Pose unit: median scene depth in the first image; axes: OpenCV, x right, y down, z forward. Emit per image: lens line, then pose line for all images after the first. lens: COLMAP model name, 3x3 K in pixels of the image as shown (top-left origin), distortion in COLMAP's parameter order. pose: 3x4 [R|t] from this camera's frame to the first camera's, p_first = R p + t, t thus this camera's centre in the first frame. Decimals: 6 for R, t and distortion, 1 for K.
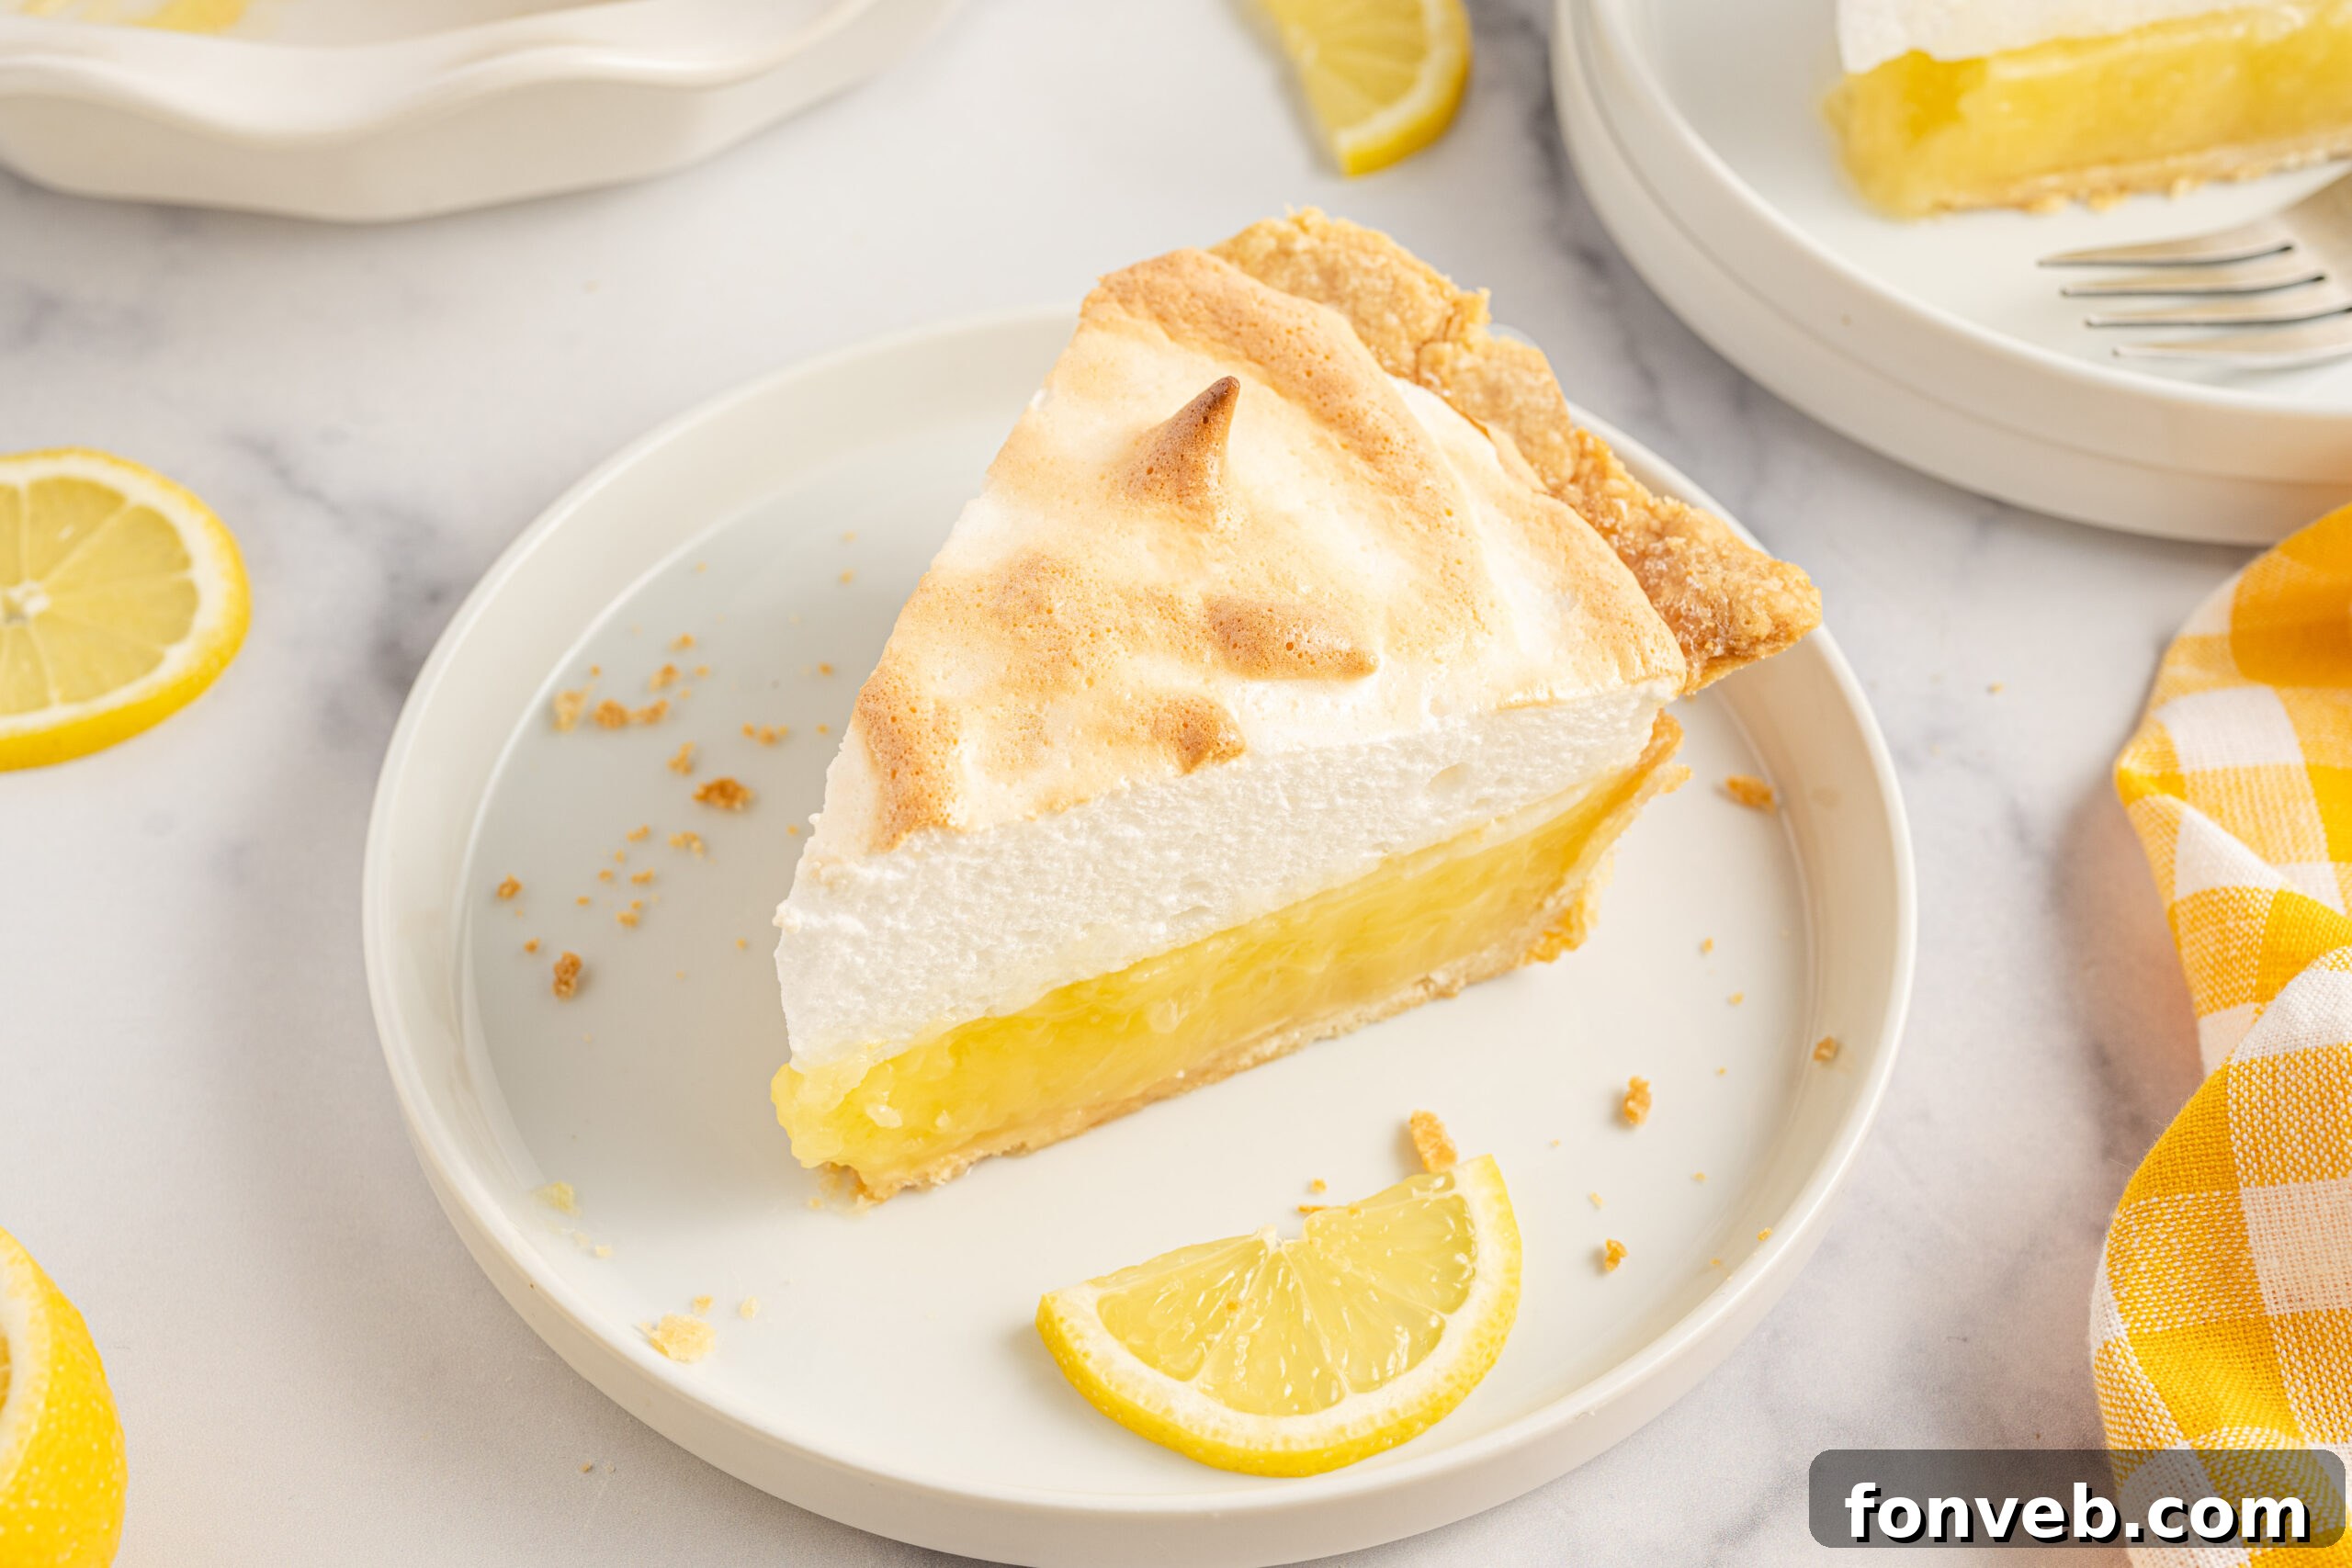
lens RADIAL K [[3883.6, 0, 1176.0], [0, 3883.6, 784.0], [0, 0, 1]] dist [0.029860, -0.099527]
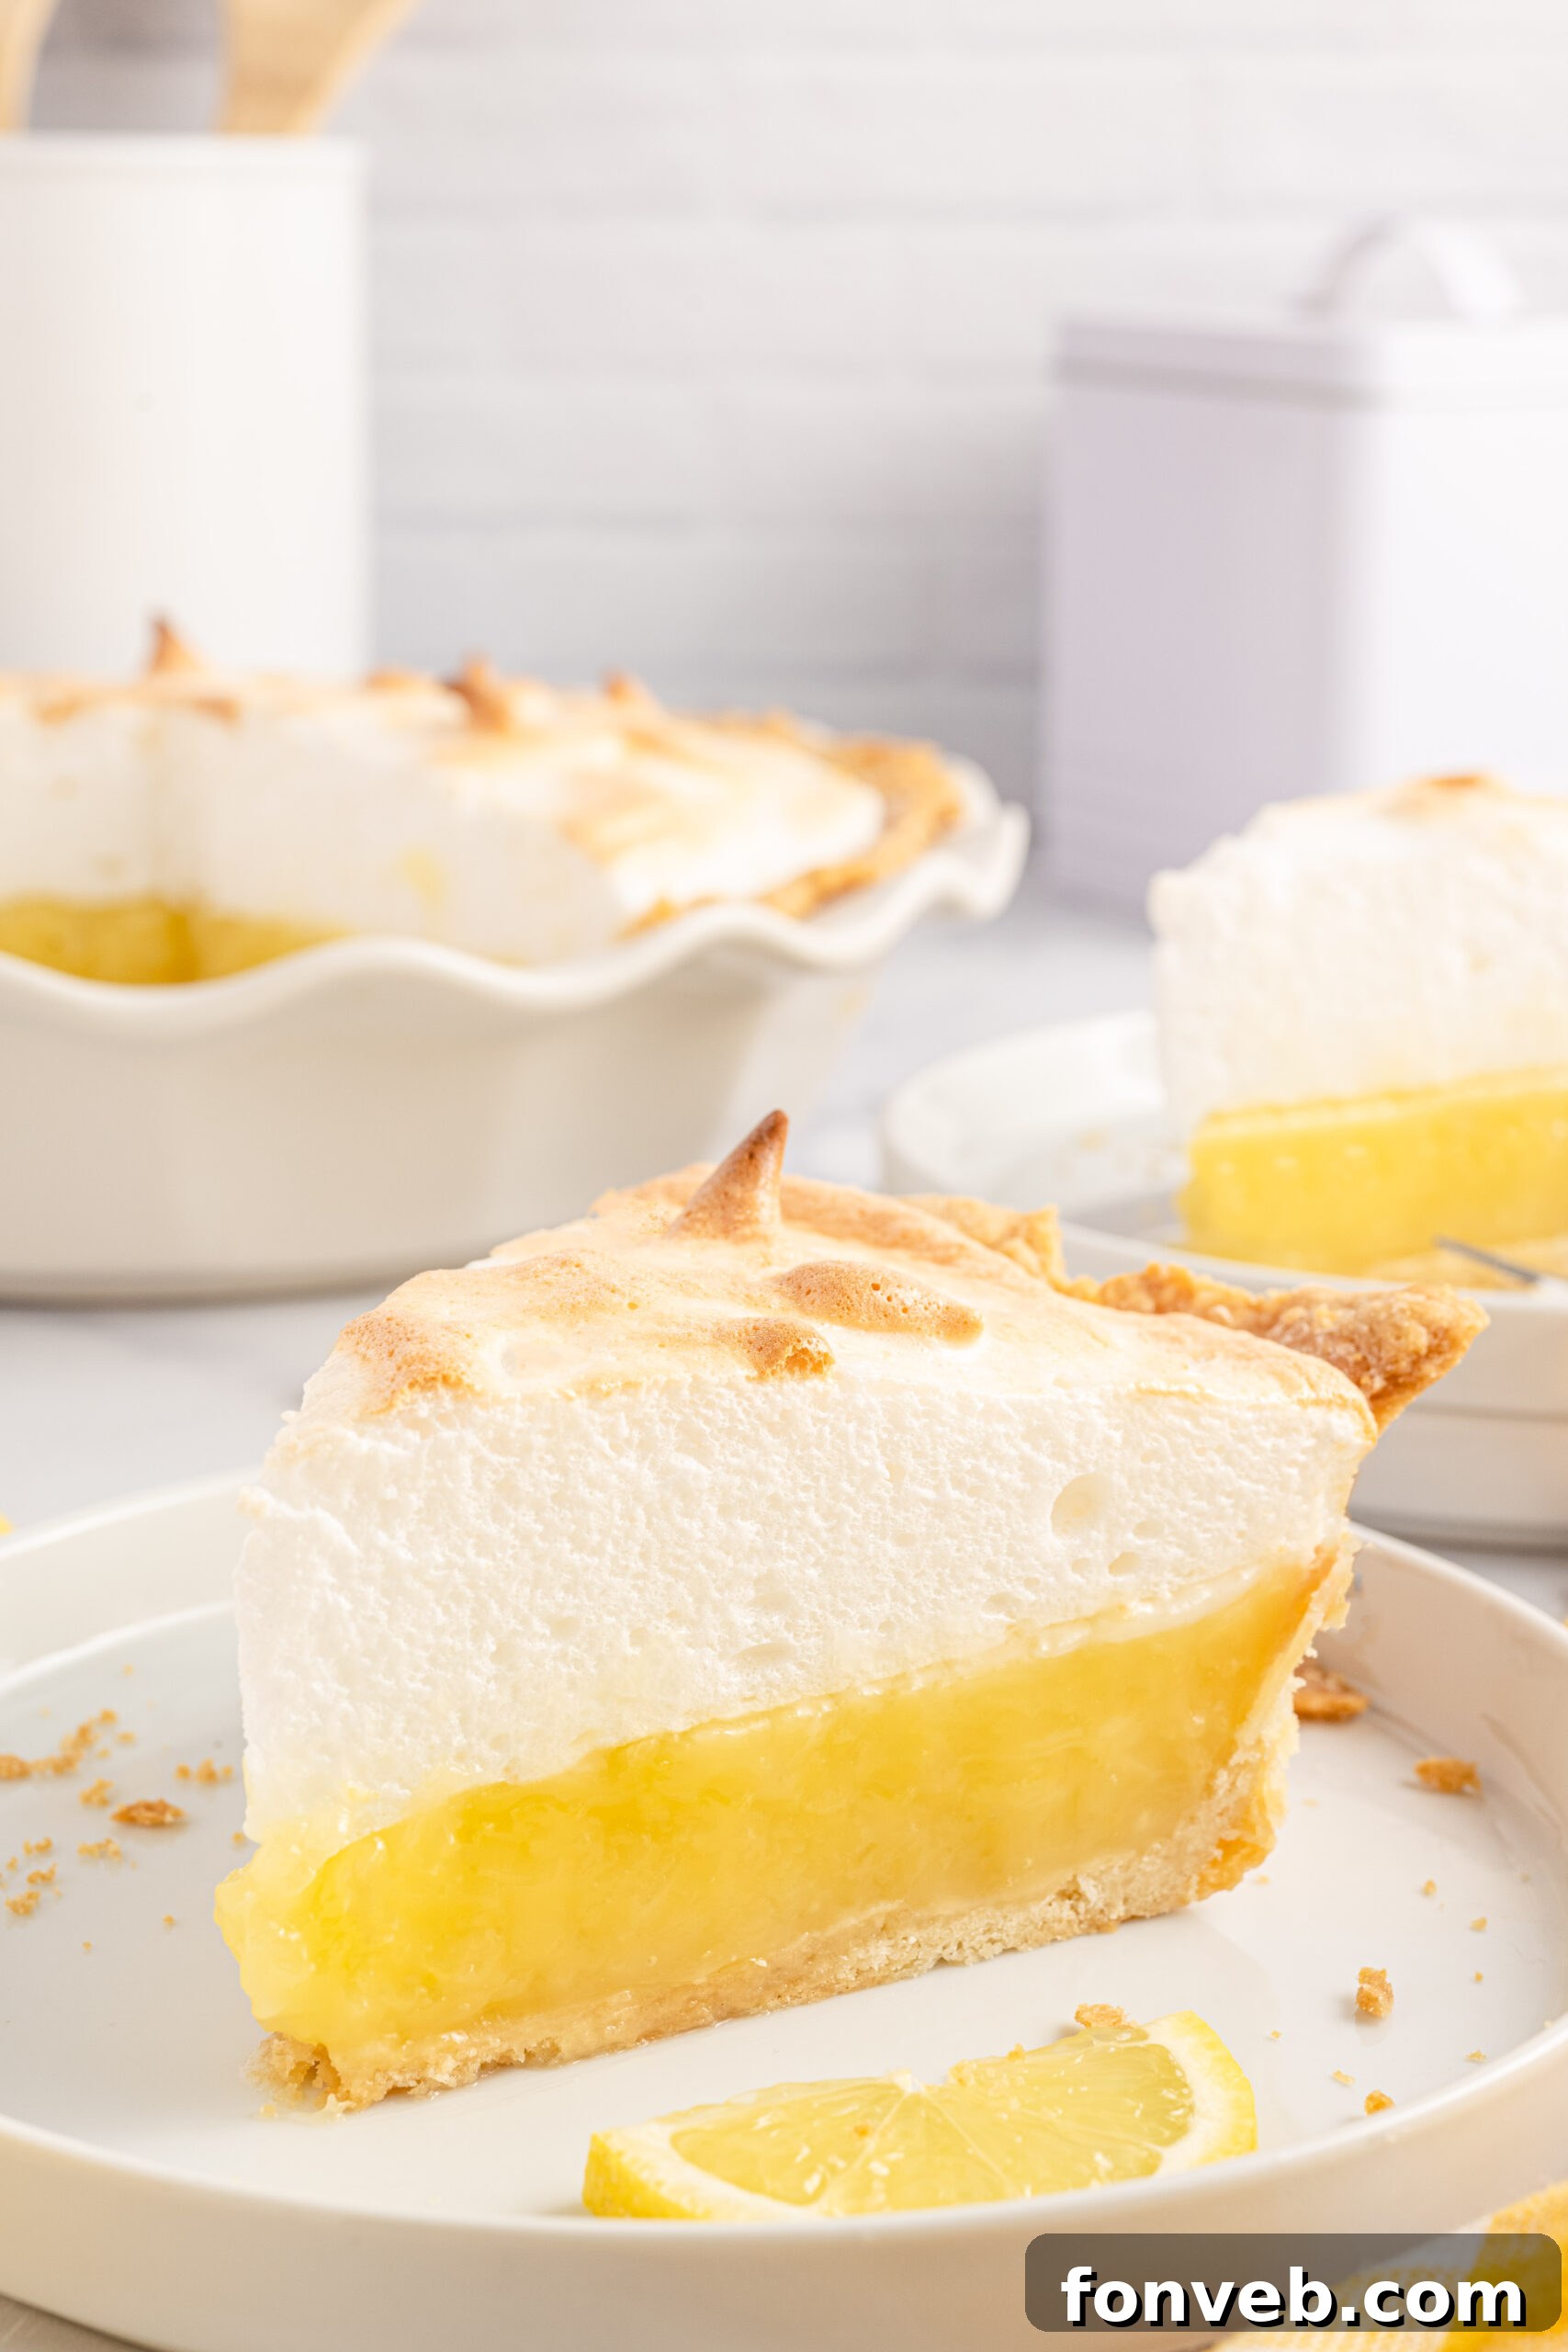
lens RADIAL K [[3883.6, 0, 737.4], [0, 3883.6, 1097.5], [0, 0, 1]] dist [0.029860, -0.099527]
pose [[0.998153, -0.026515, 0.054656, -0.042093], [0.054108, 0.797051, -0.601484, 0.411415], [-0.027615, 0.603330, 0.797013, 0.323438]]
